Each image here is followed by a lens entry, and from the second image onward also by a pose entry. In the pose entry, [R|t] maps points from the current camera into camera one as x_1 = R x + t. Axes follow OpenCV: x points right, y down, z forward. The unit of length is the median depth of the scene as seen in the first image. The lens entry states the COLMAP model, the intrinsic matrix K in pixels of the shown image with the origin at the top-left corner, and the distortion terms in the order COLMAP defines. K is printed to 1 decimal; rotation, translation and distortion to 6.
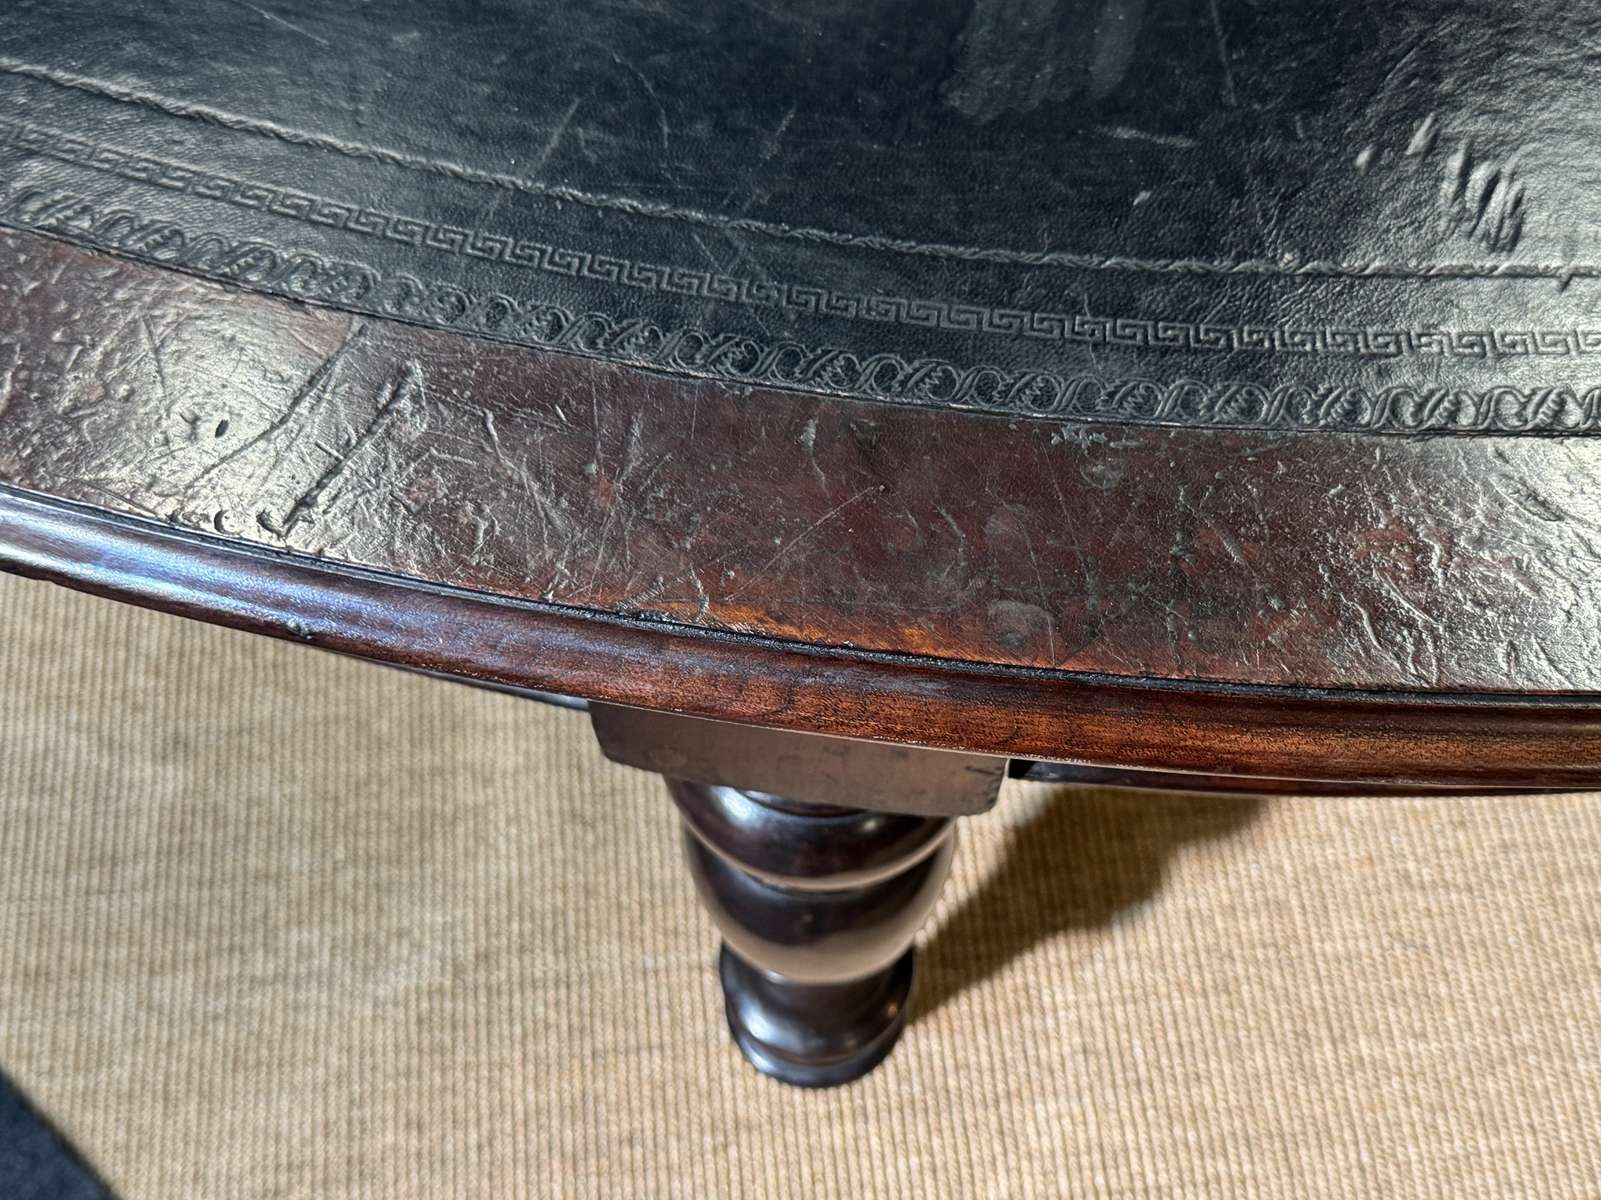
lens RADIAL K [[1958.7, 0, 788.0], [0, 1958.7, 597.1], [0, 0, 1]] dist [0.082434, 0.000000]
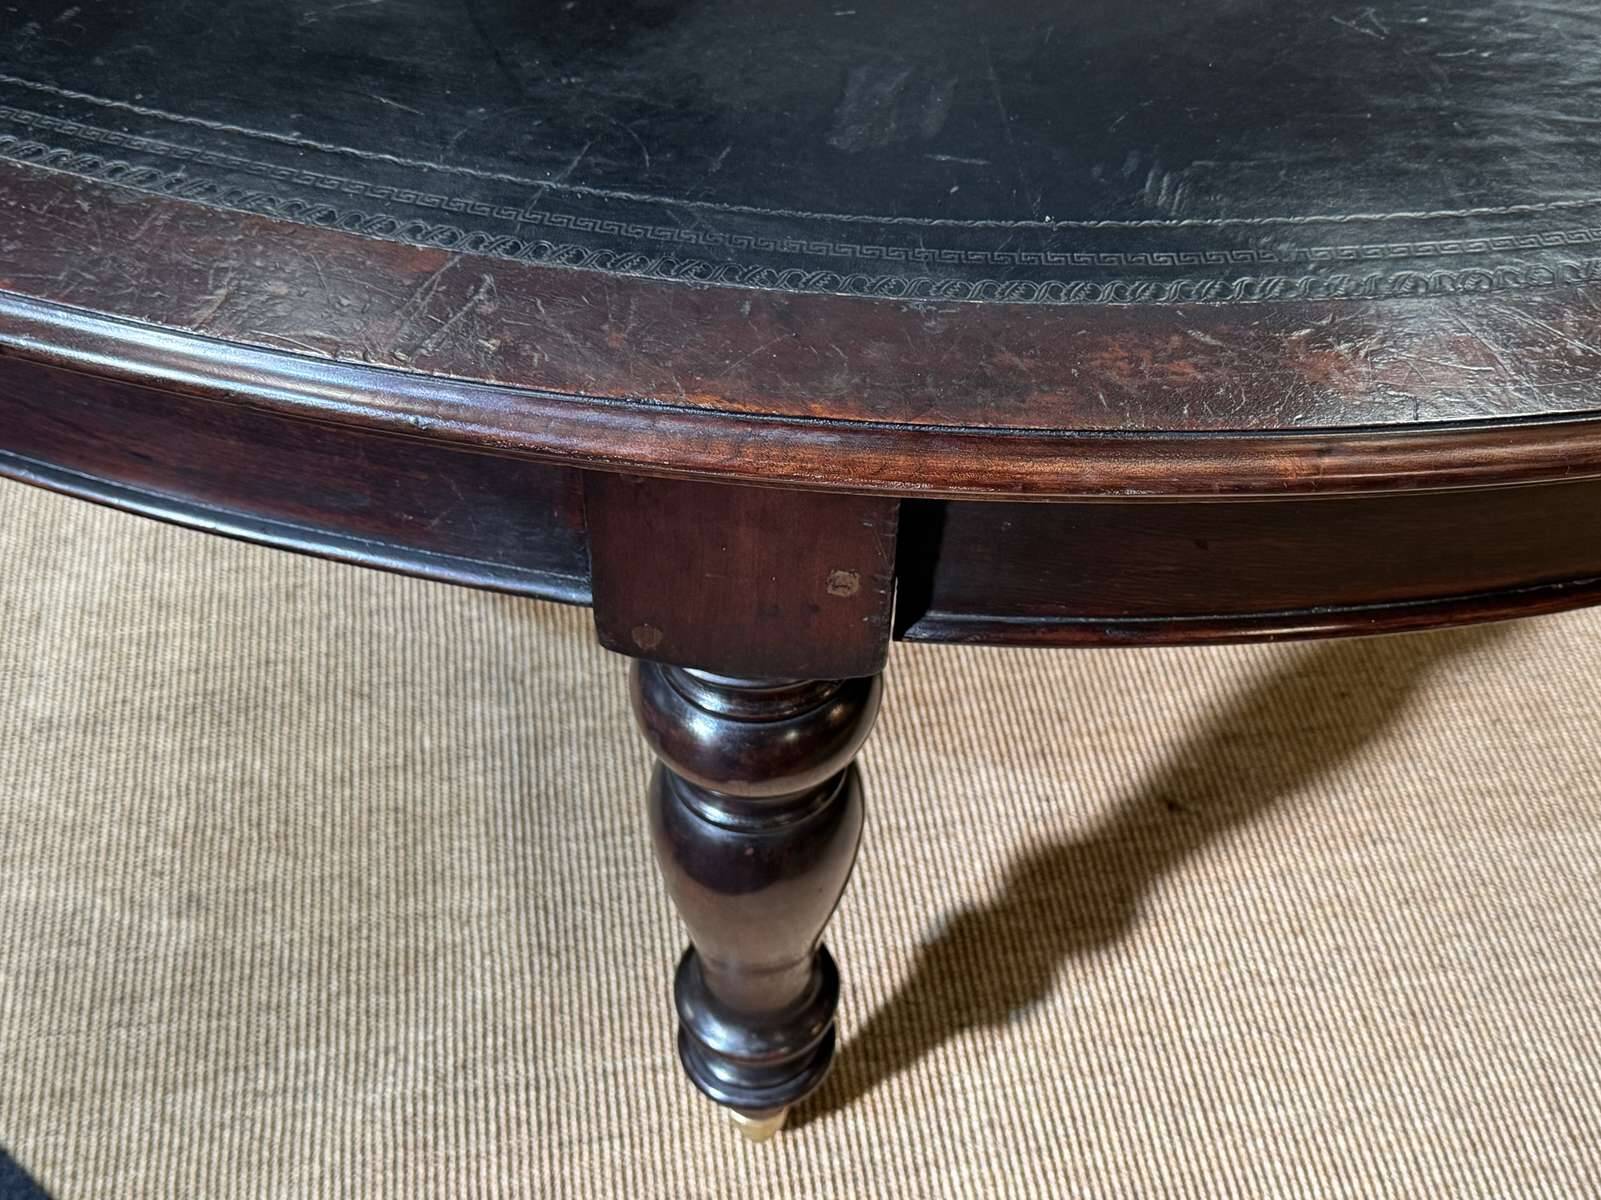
lens RADIAL K [[1958.7, 0, 791.4], [0, 1958.7, 599.8], [0, 0, 1]] dist [0.082434, 0.000000]
pose [[0.998765, -0.020454, 0.045267, -0.011245], [0.030627, 0.971030, -0.236986, 0.202523], [-0.039109, 0.238080, 0.970458, -0.180296]]
